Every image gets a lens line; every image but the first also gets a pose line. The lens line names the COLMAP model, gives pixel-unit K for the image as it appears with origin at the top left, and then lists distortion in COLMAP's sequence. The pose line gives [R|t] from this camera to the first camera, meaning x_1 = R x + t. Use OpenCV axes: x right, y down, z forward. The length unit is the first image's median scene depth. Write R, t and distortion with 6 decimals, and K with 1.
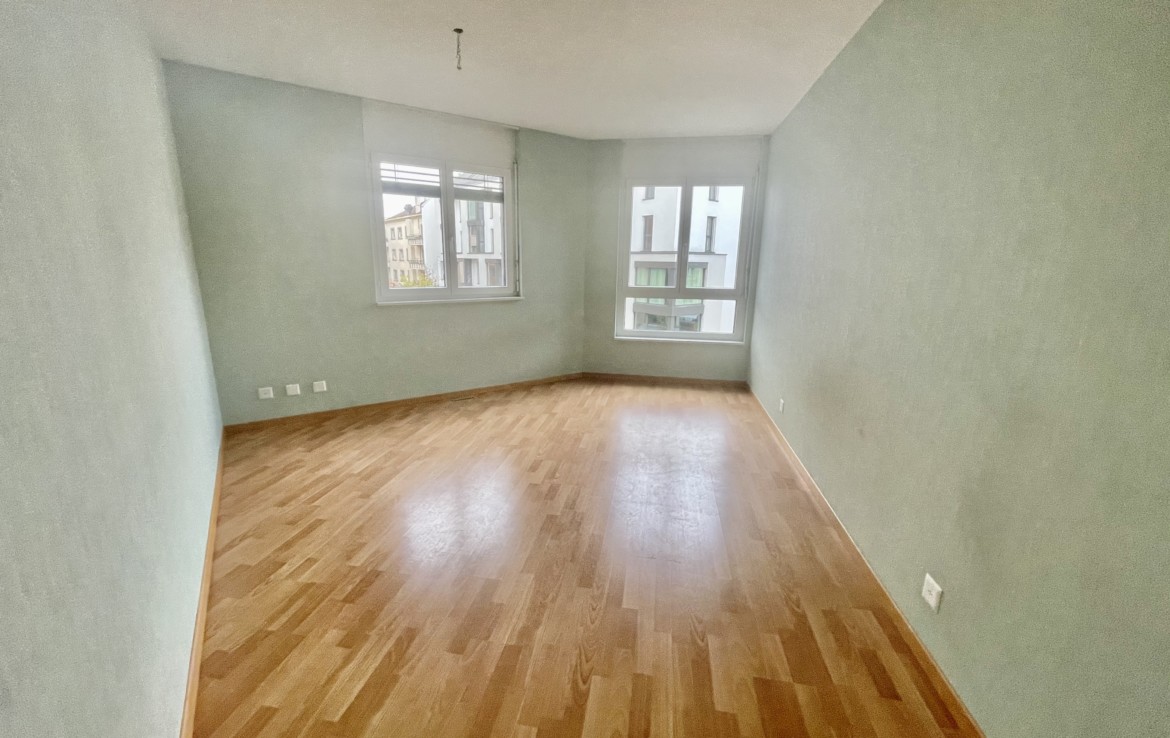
lens RADIAL K [[467.6, 0, 585.0], [0, 467.6, 369.0], [0, 0, 1]] dist [-0.001759, -0.000038]
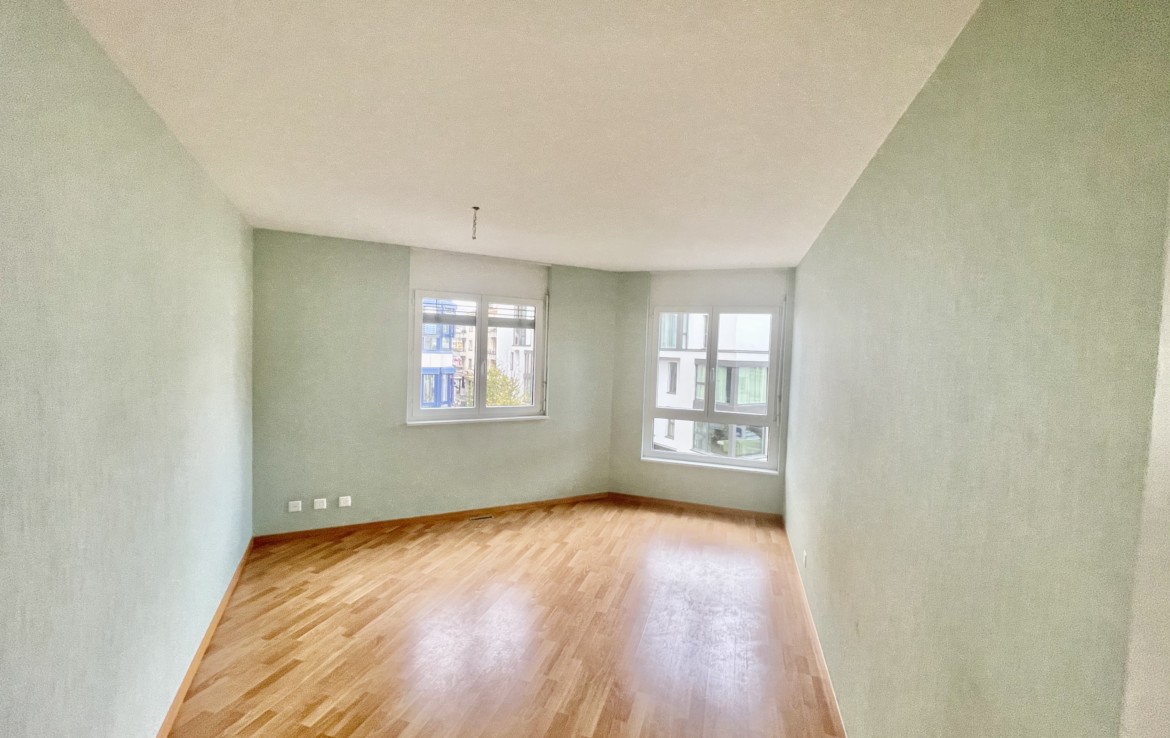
lens RADIAL K [[467.6, 0, 585.0], [0, 467.6, 369.0], [0, 0, 1]] dist [-0.001759, -0.000038]
pose [[0.989393, 0.023193, -0.143402, 0.113182], [-0.049654, 0.981707, -0.183810, -0.089458], [0.136516, 0.188980, 0.972445, -0.007685]]
